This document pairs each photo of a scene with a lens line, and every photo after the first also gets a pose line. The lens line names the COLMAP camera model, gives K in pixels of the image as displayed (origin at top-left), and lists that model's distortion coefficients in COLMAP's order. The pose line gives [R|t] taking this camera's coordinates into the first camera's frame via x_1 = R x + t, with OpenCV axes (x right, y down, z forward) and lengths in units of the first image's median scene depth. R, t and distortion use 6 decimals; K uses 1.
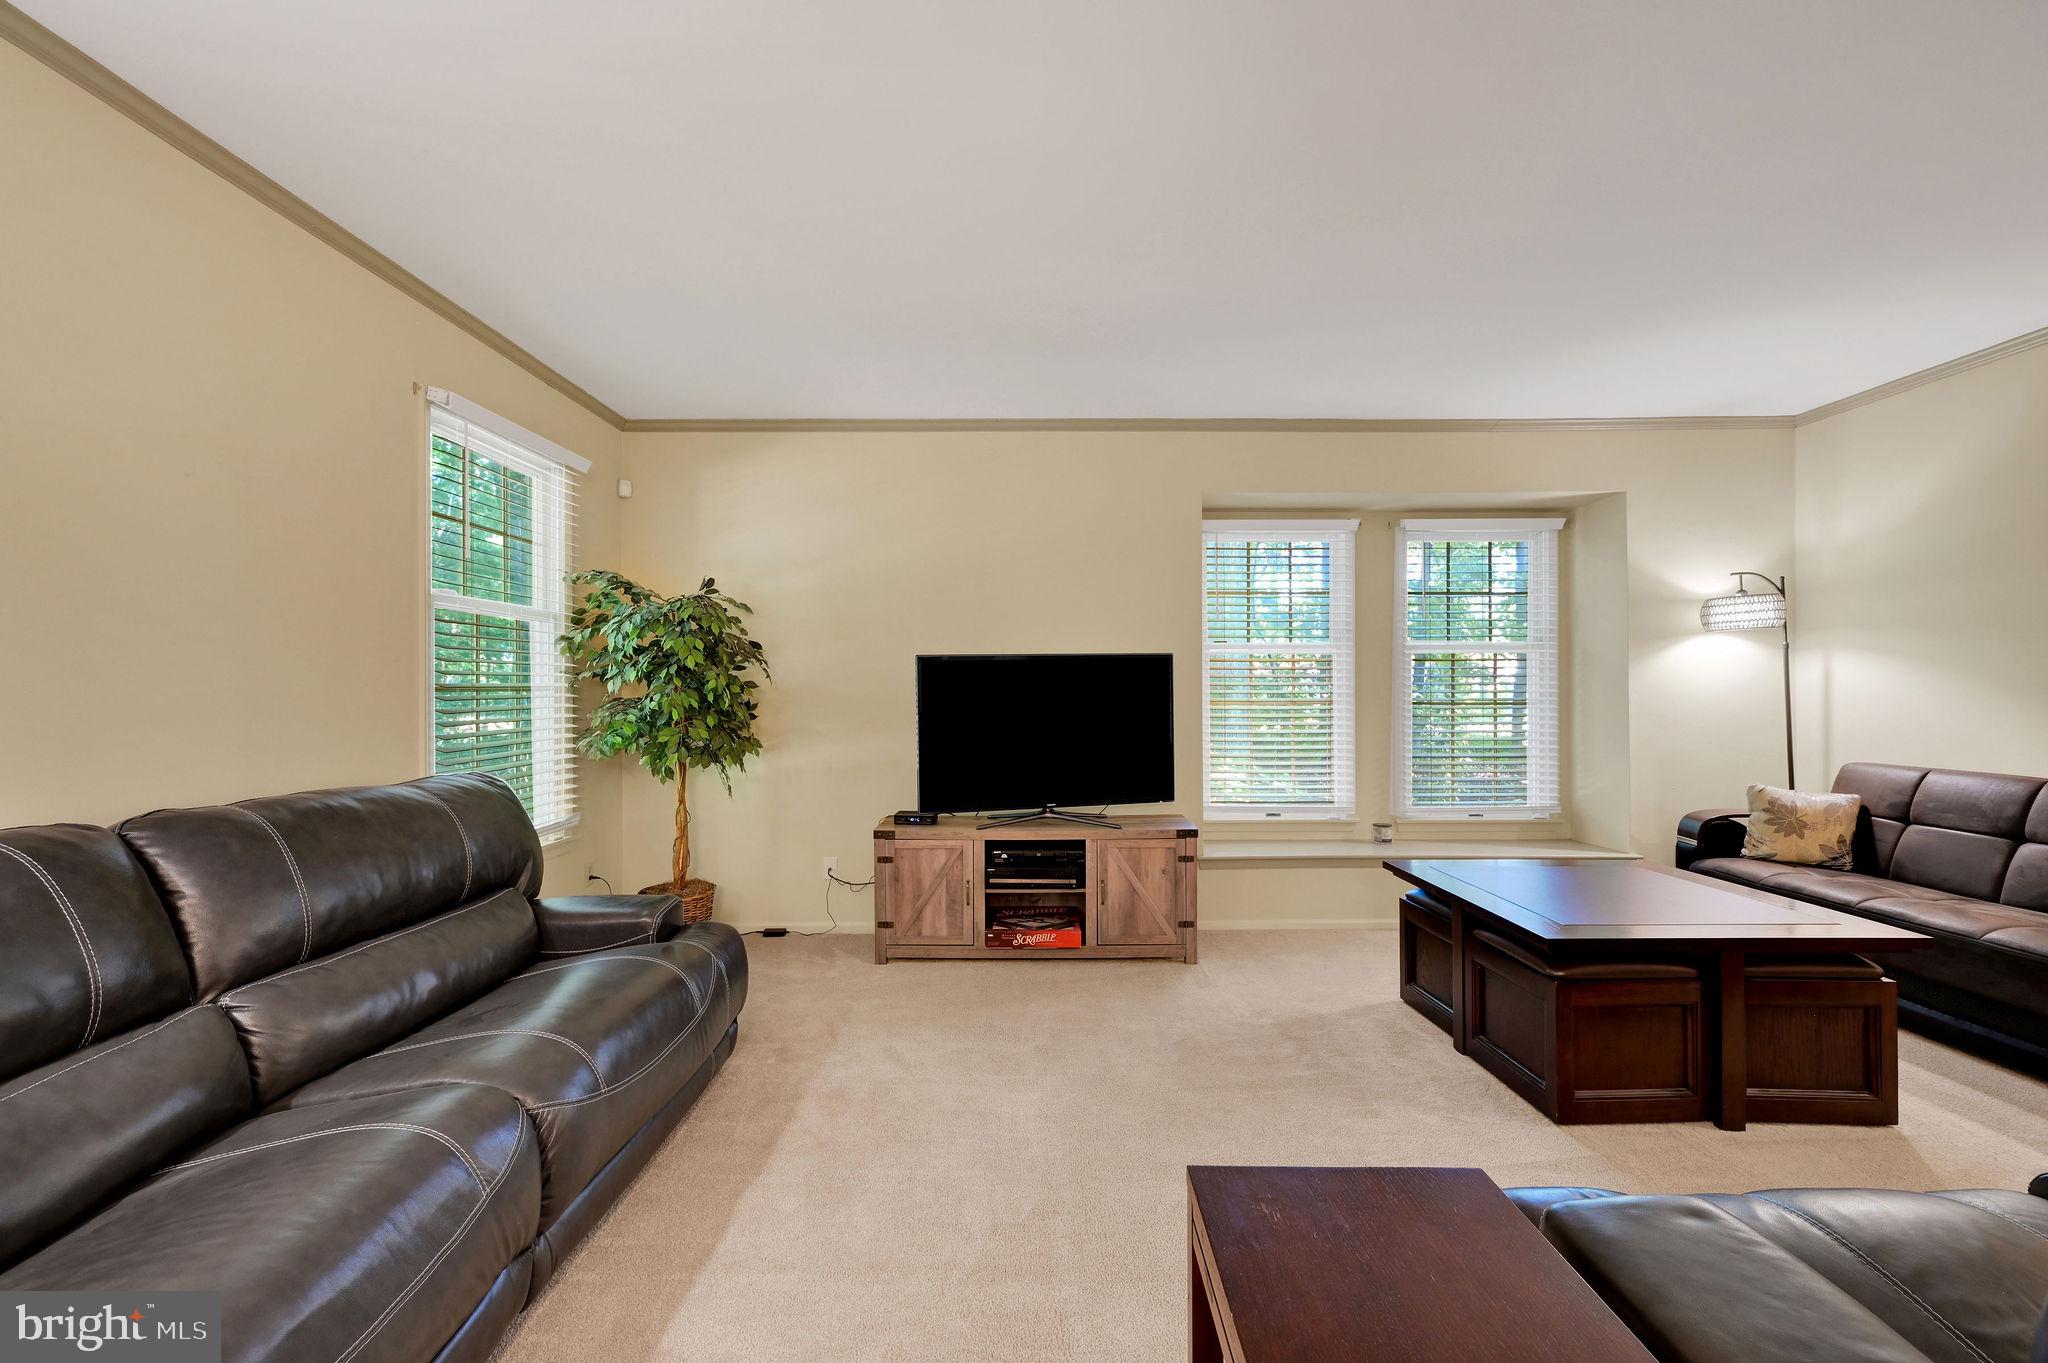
lens RADIAL K [[820.2, 0, 1022.6], [0, 820.2, 688.3], [0, 0, 1]] dist [-0.000896, -0.000223]
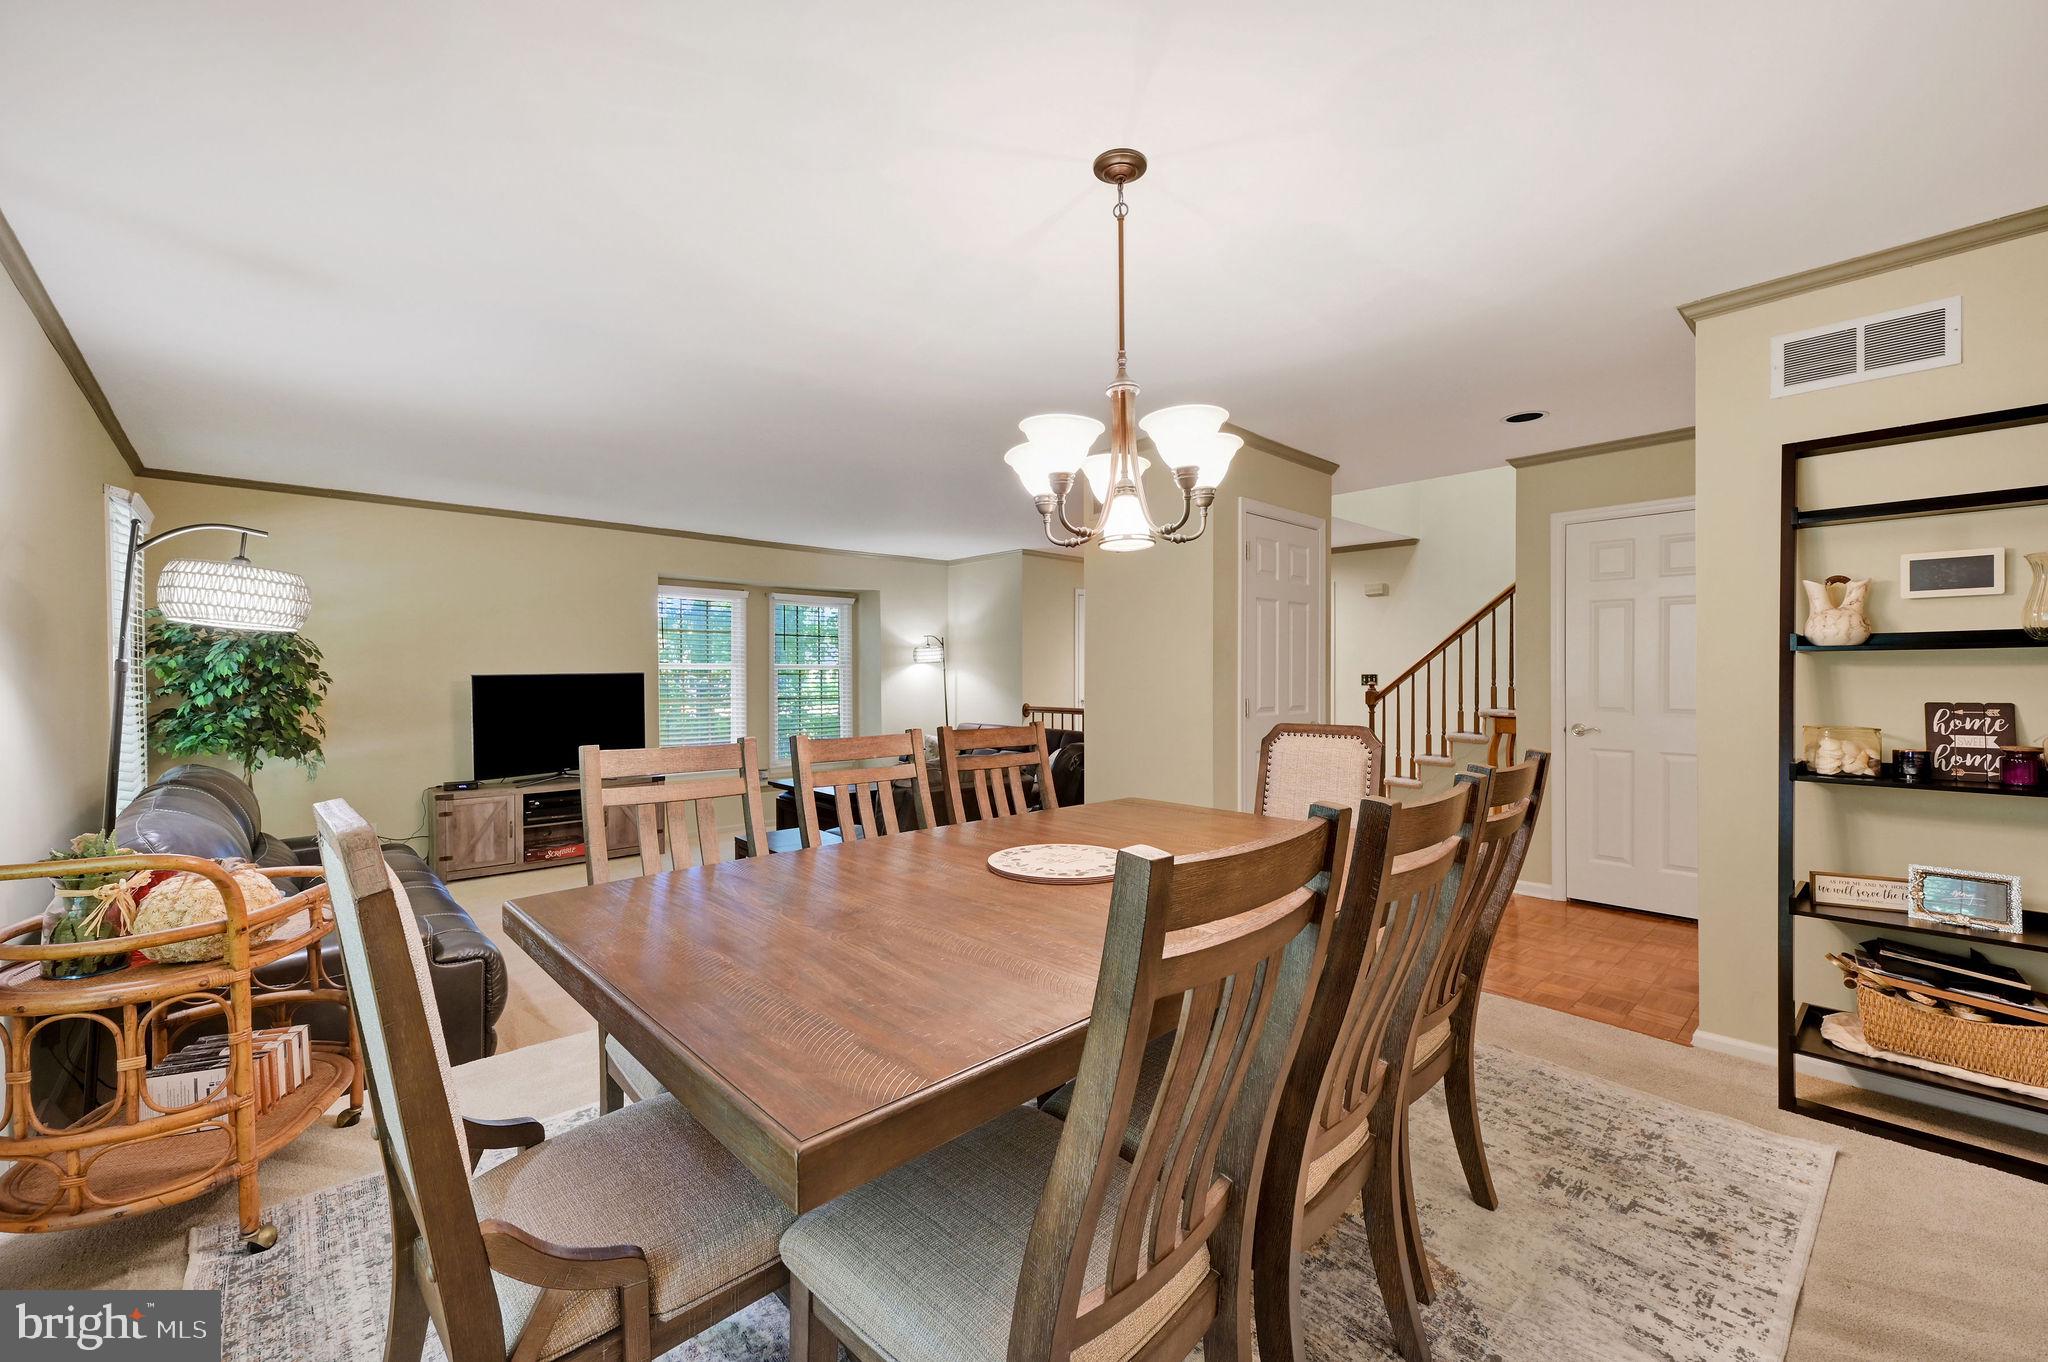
lens RADIAL K [[820.2, 0, 1022.6], [0, 820.2, 687.8], [0, 0, 1]] dist [-0.000896, -0.000223]
pose [[0.731622, -0.006537, 0.681679, -0.404236], [-0.000294, 0.999951, 0.009905, -0.031461], [-0.681710, -0.007447, 0.731584, -0.764235]]
